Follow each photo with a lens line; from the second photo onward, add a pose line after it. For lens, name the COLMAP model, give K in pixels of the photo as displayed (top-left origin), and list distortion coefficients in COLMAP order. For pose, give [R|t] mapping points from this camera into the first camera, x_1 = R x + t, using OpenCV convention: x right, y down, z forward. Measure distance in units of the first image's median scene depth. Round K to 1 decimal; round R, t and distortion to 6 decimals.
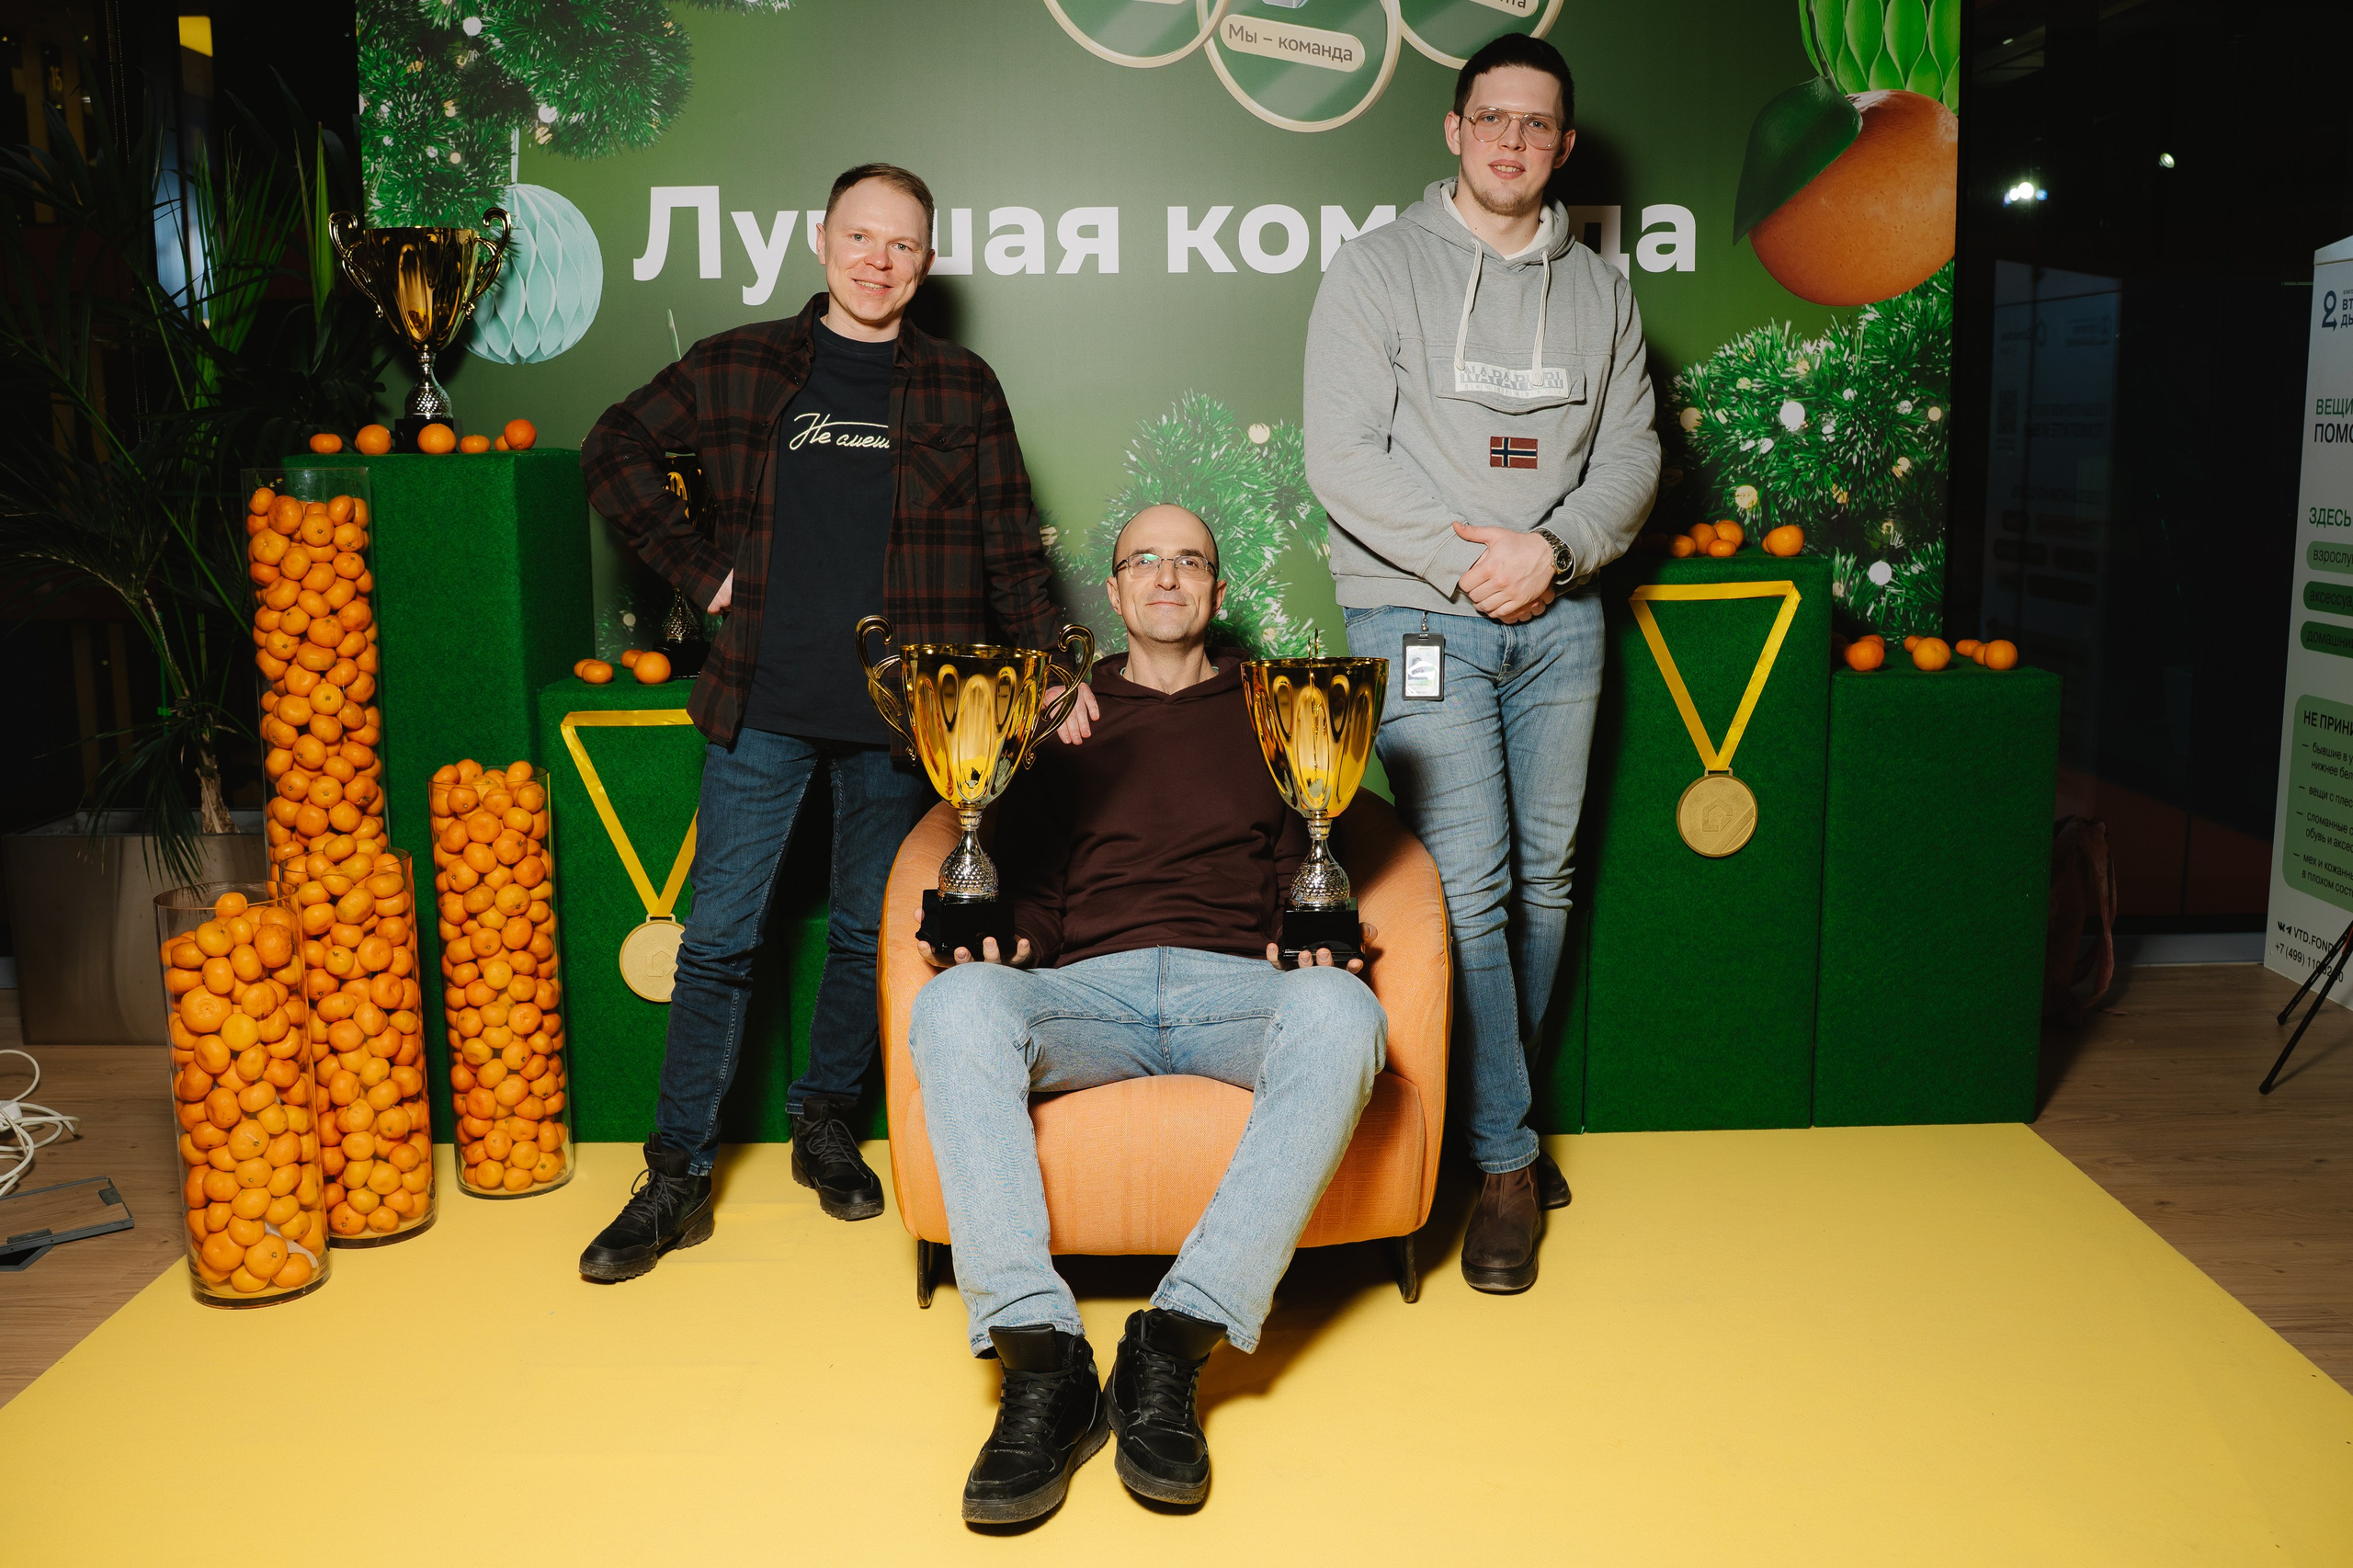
lens RADIAL K [[2078.8, 0, 1165.6], [0, 2078.8, 768.9], [0, 0, 1]] dist [-0.073121, -0.000802]
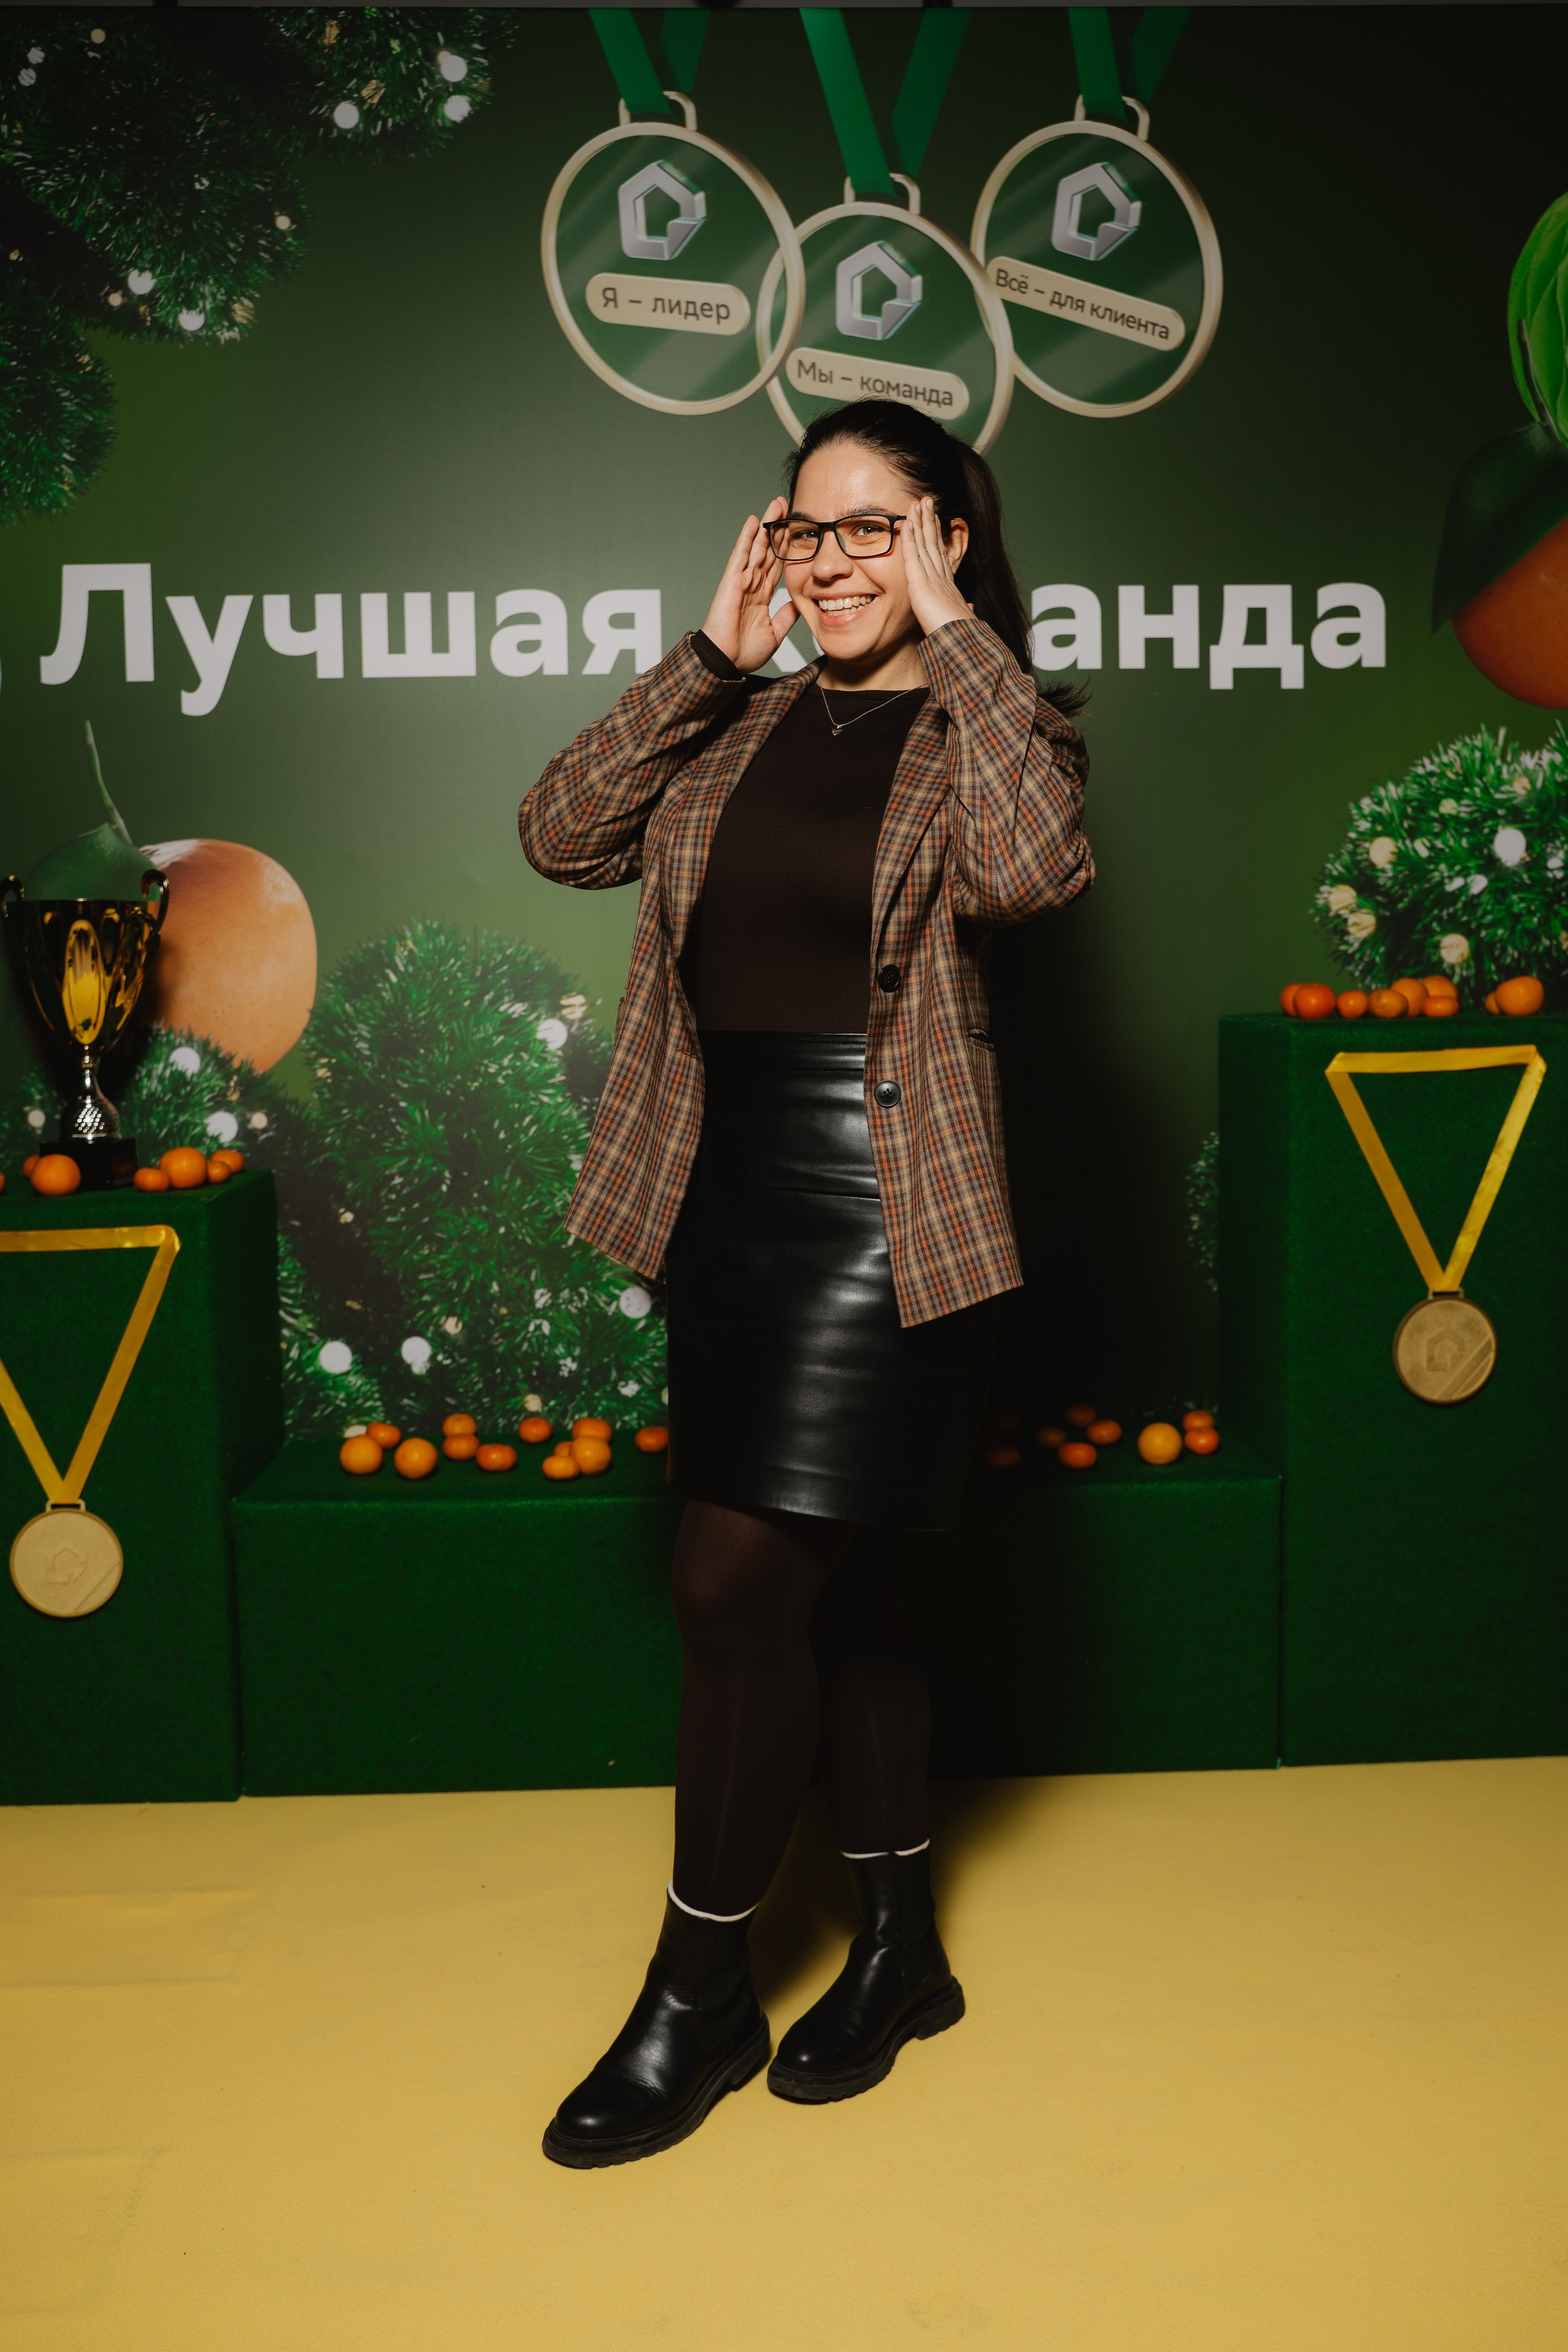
lens RADIAL K [[2321.7, 0, 790.2], [0, 2321.7, 1163.5], [0, 0, 1]] dist [-0.030437, 0.000000]
pose [[0.999443, -0.011805, 0.031200, -0.003567], [0.013779, 0.997864, -0.063849, 0.004534], [-0.030380, 0.064244, 0.997472, 0.129599]]
